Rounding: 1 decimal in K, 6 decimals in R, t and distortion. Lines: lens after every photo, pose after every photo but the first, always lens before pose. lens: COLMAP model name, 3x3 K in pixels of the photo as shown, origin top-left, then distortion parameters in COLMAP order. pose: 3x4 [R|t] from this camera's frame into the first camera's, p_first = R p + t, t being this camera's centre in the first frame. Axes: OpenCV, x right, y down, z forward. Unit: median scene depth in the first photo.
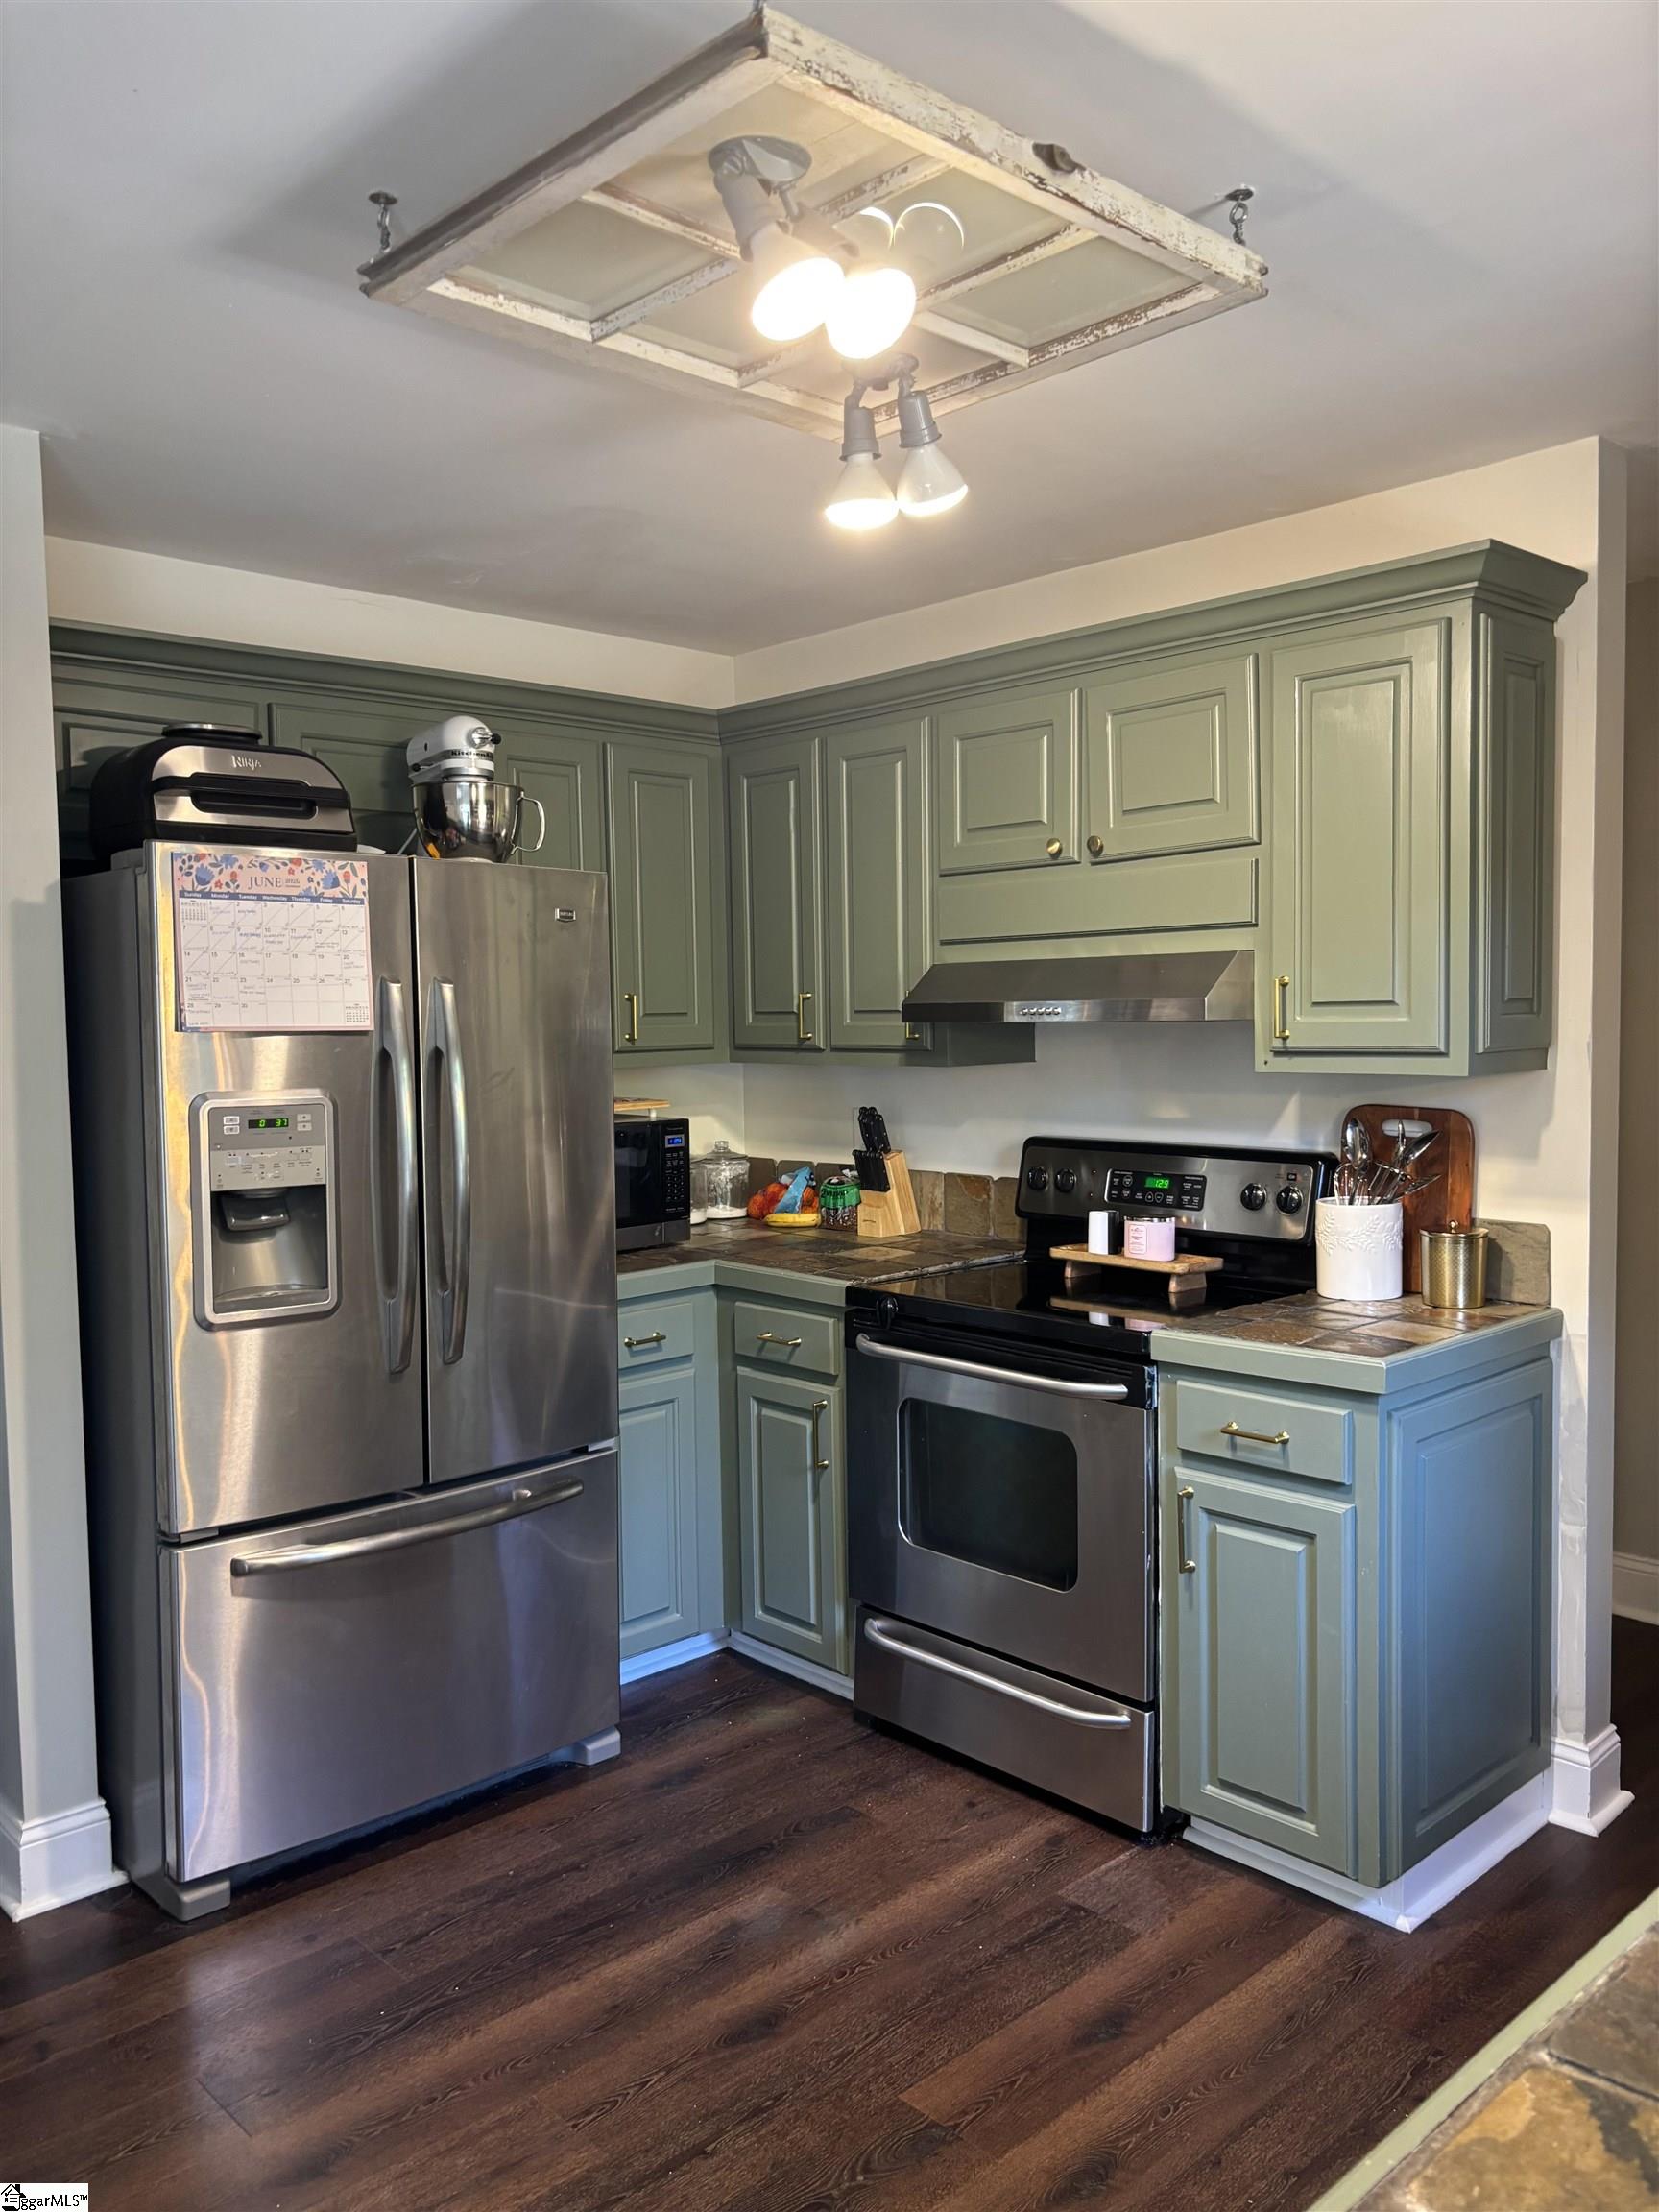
lens RADIAL K [[1673.1, 0, 831.6], [0, 1673.1, 1103.5], [0, 0, 1]] dist [0.007962, -0.002413]
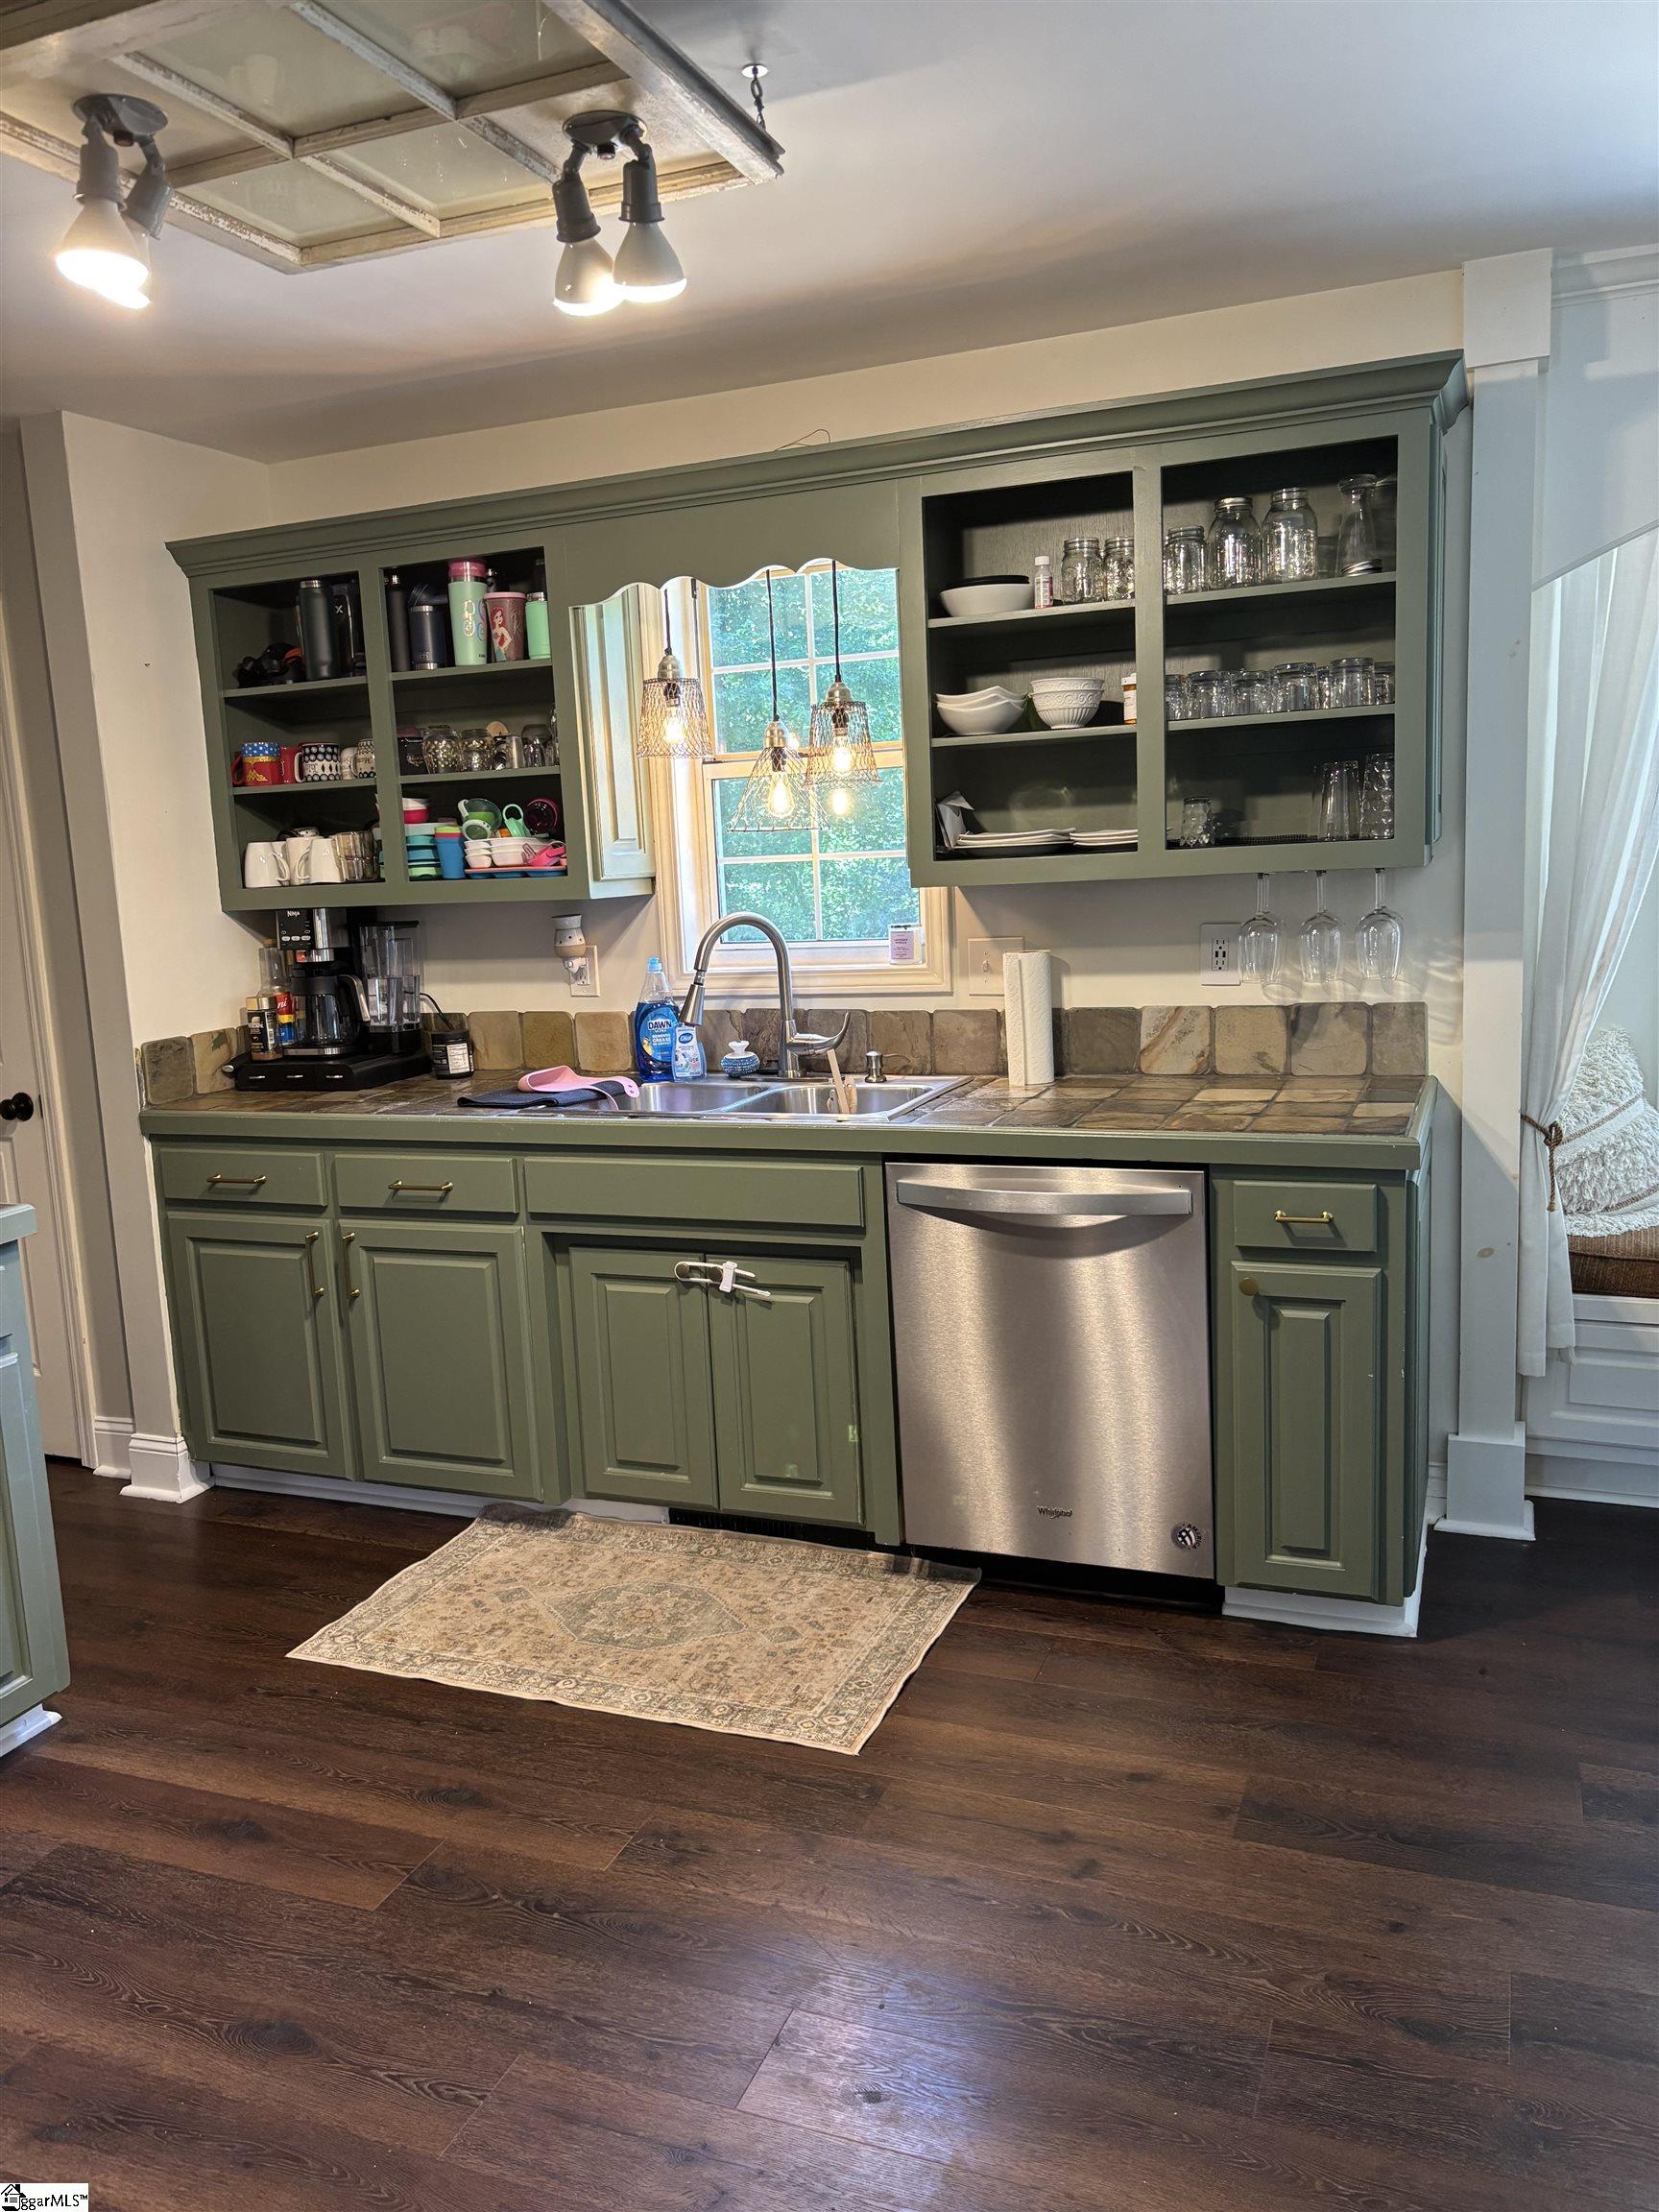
lens RADIAL K [[1671.5, 0, 829.5], [0, 1671.5, 1106.0], [0, 0, 1]] dist [0.008900, -0.005610]
pose [[-0.422149, -0.109265, 0.899918, -0.729617], [0.100367, 0.980973, 0.166189, -0.029651], [-0.900953, 0.160478, -0.403150, 0.825844]]
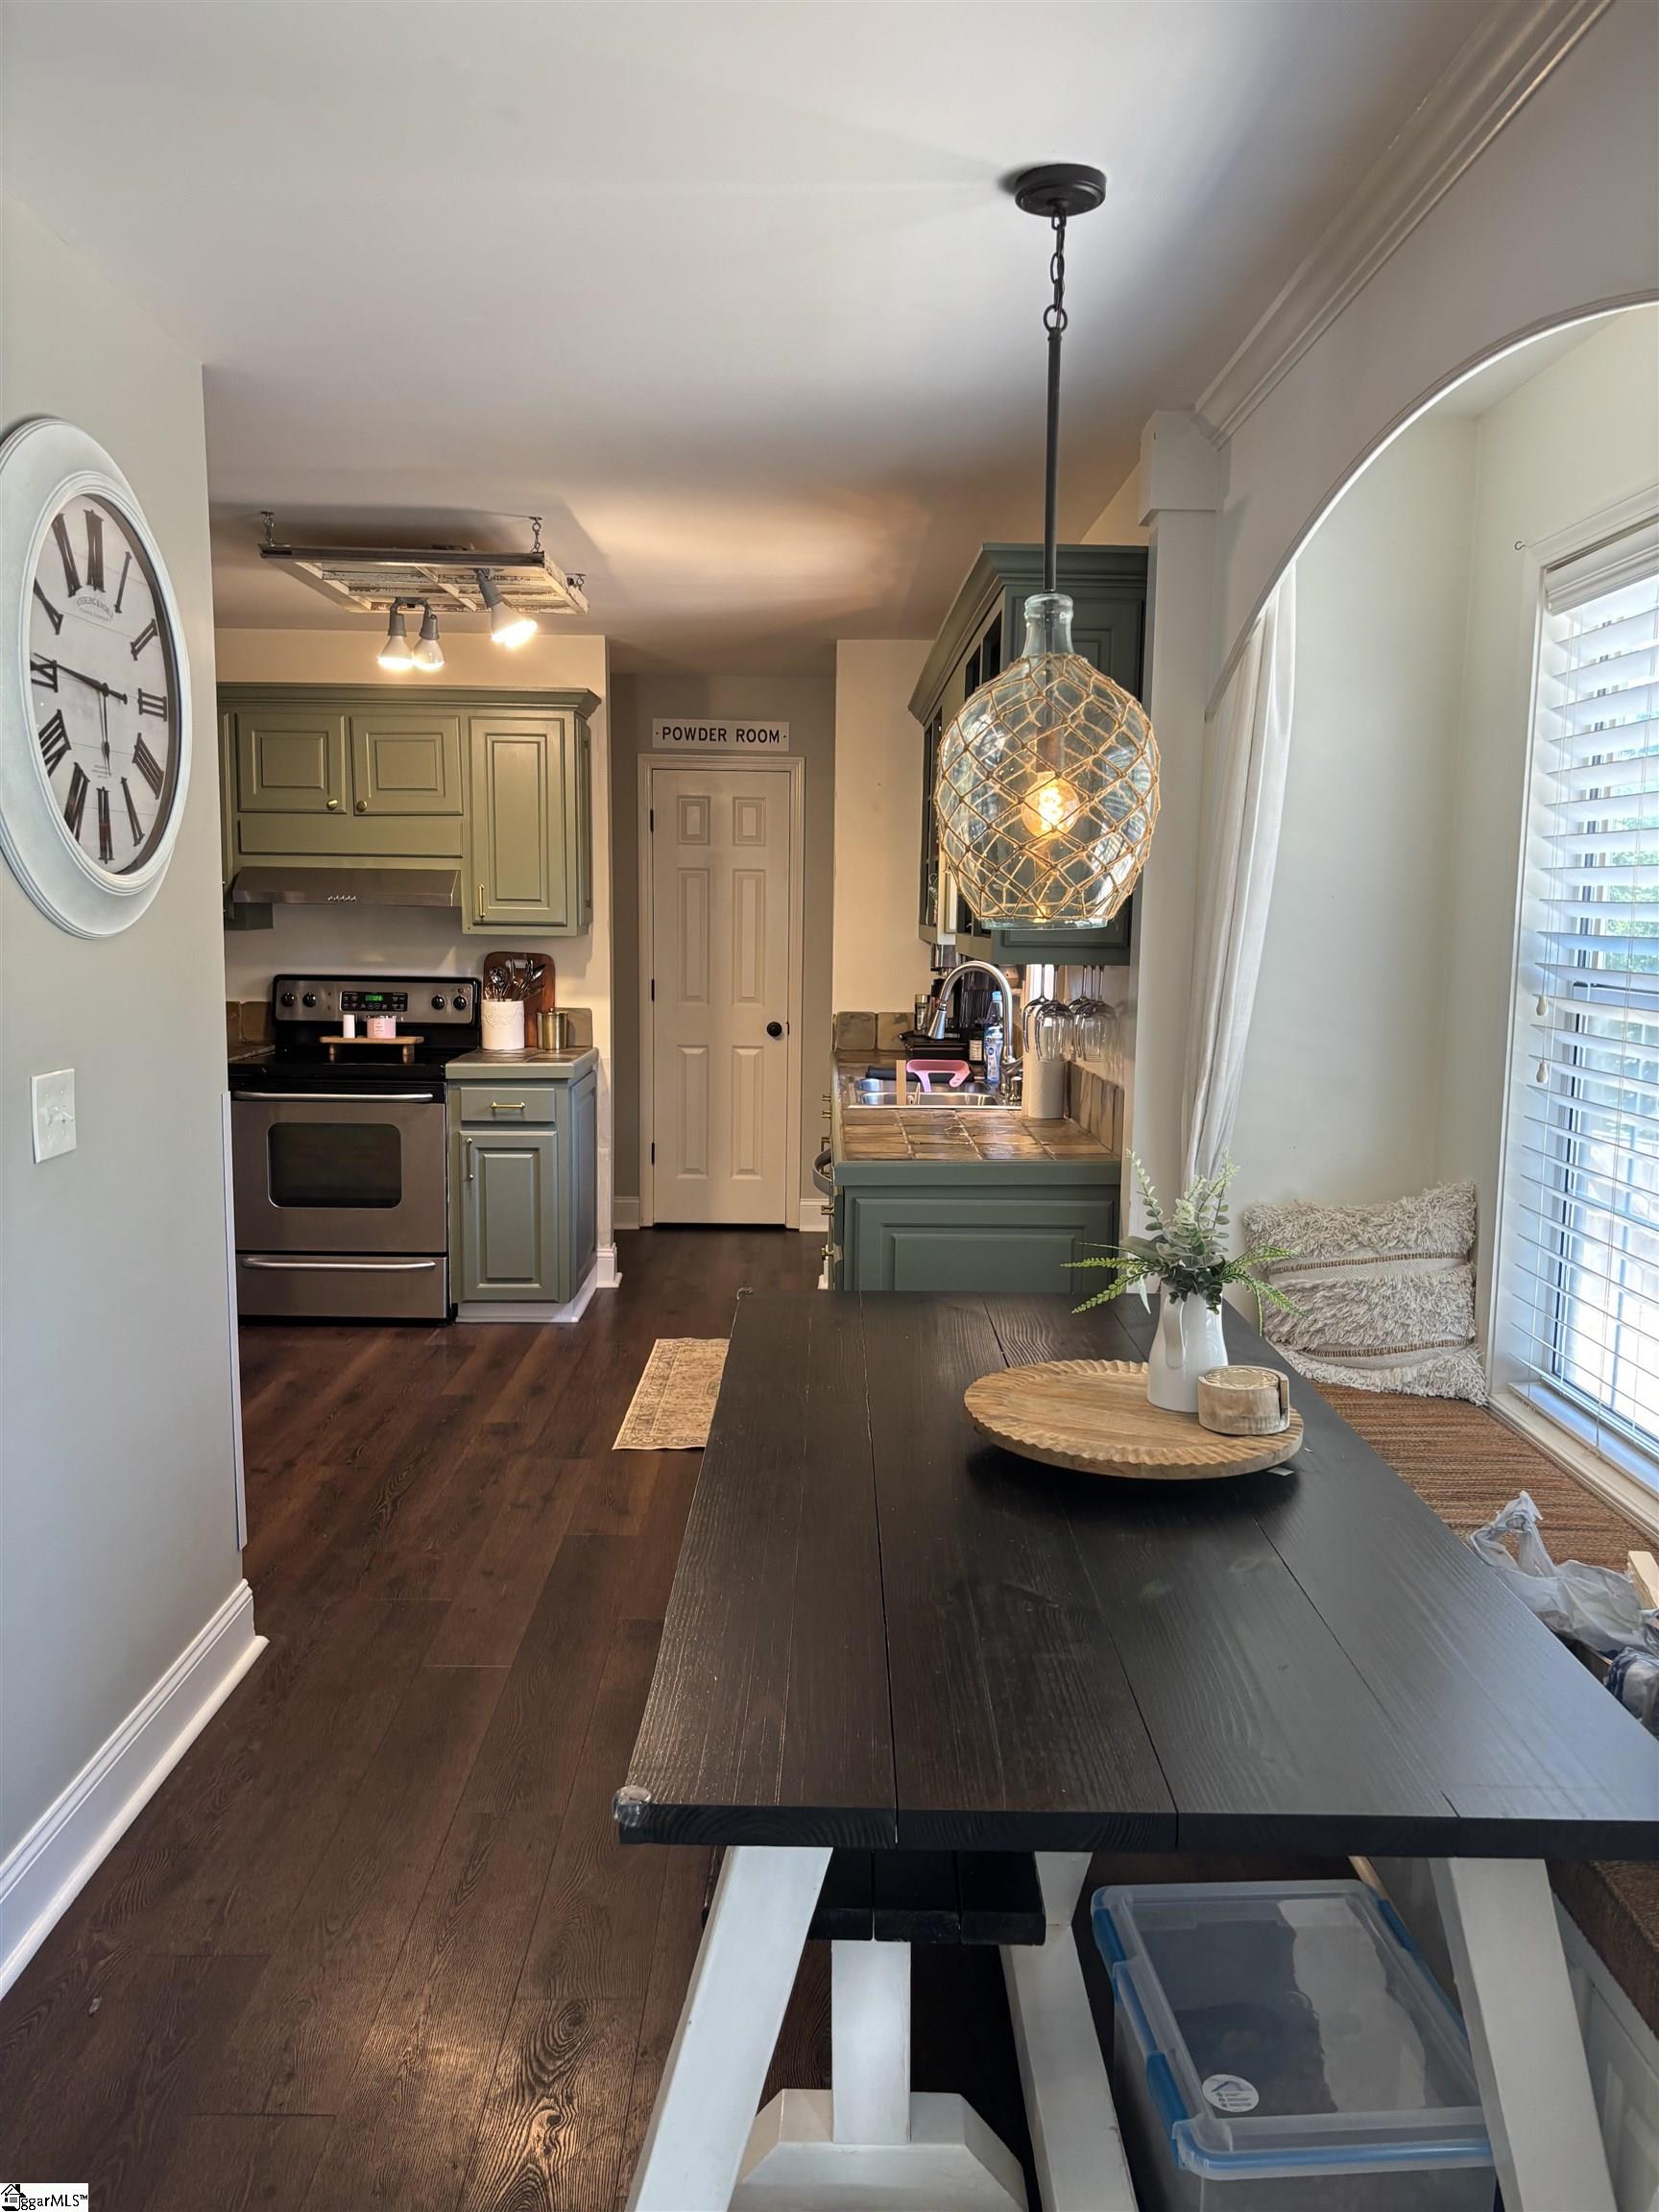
lens RADIAL K [[1673.8, 0, 841.8], [0, 1673.8, 1111.6], [0, 0, 1]] dist [0.092980, -0.000229]
pose [[0.675488, -0.070245, 0.734017, -0.924701], [0.017689, 0.996709, 0.079106, 0.041041], [-0.737159, -0.040452, 0.674508, -0.669496]]
